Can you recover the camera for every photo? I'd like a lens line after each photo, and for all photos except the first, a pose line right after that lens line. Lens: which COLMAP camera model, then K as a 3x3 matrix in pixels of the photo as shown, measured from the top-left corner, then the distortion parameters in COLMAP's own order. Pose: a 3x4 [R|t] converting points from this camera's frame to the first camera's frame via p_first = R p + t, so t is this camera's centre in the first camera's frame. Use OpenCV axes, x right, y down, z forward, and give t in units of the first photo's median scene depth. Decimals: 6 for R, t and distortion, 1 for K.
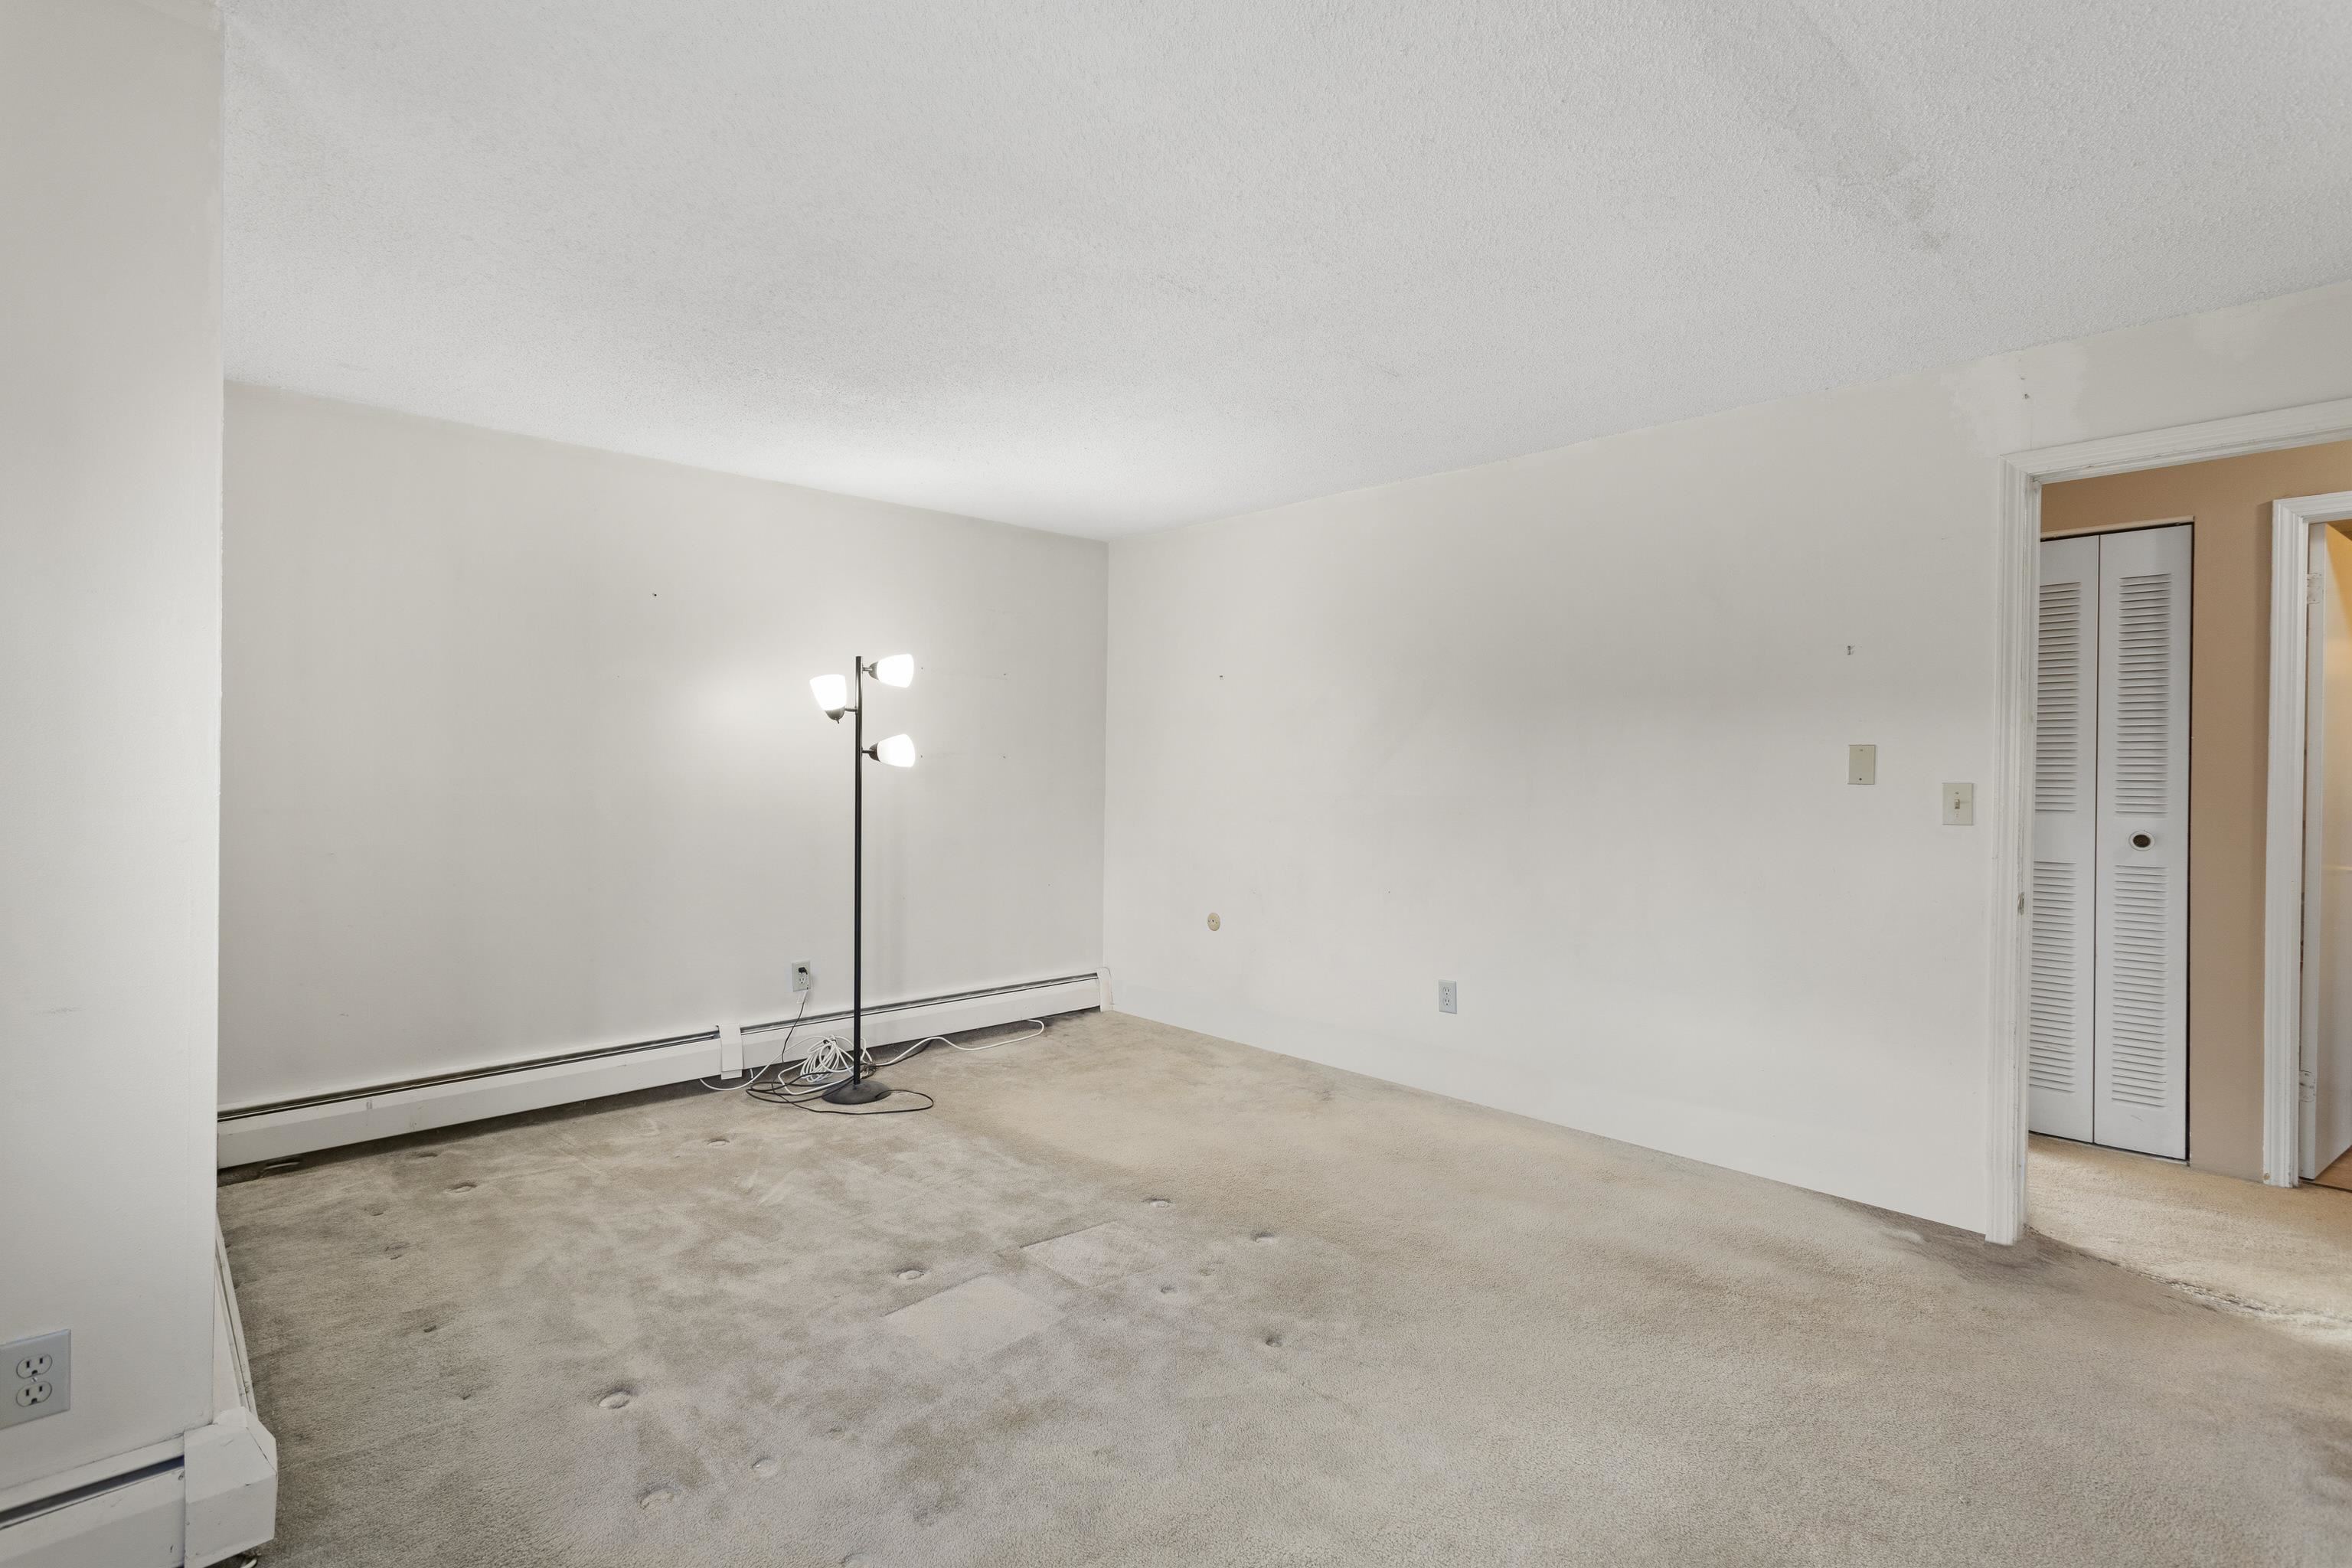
lens RADIAL K [[1120.6, 0, 1176.4], [0, 1120.6, 776.0], [0, 0, 1]] dist [0.000844, 0.000923]
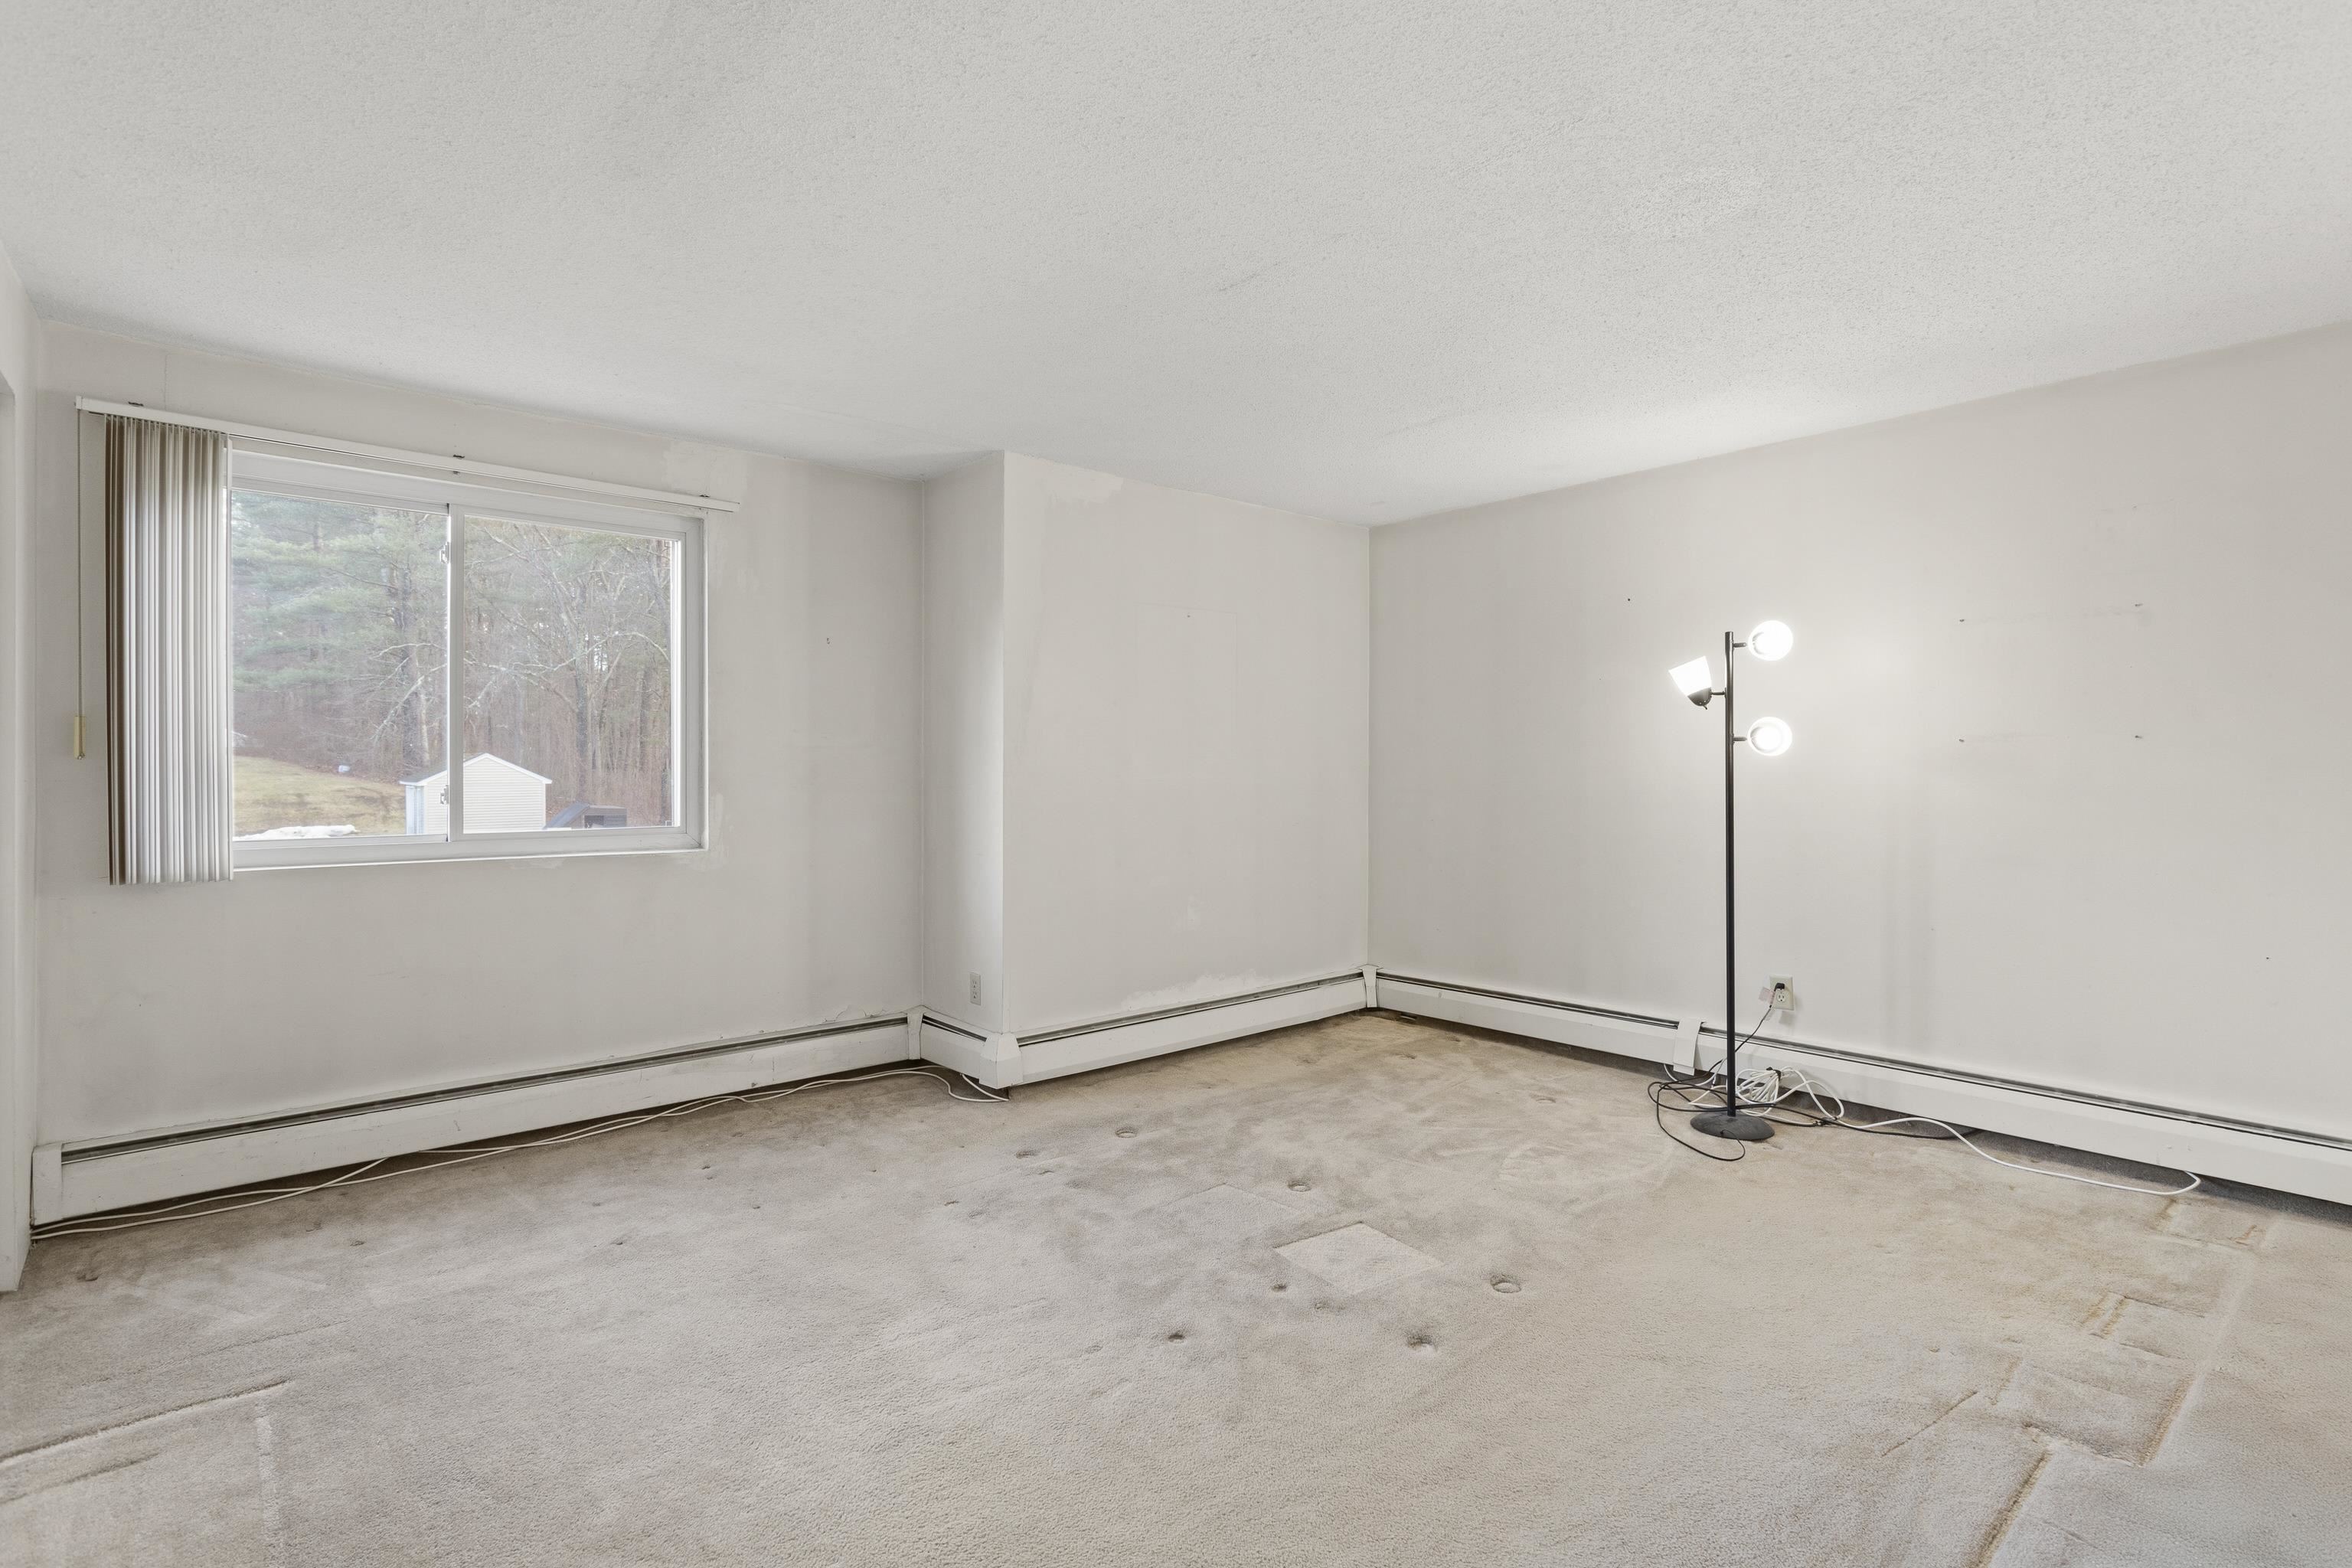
lens RADIAL K [[1120.6, 0, 1176.4], [0, 1120.6, 776.0], [0, 0, 1]] dist [0.000844, 0.000923]
pose [[-0.042274, 0.005543, -0.999091, 0.629072], [-0.004879, 0.999972, 0.005754, 0.004300], [0.999094, 0.005118, -0.042246, 0.615578]]
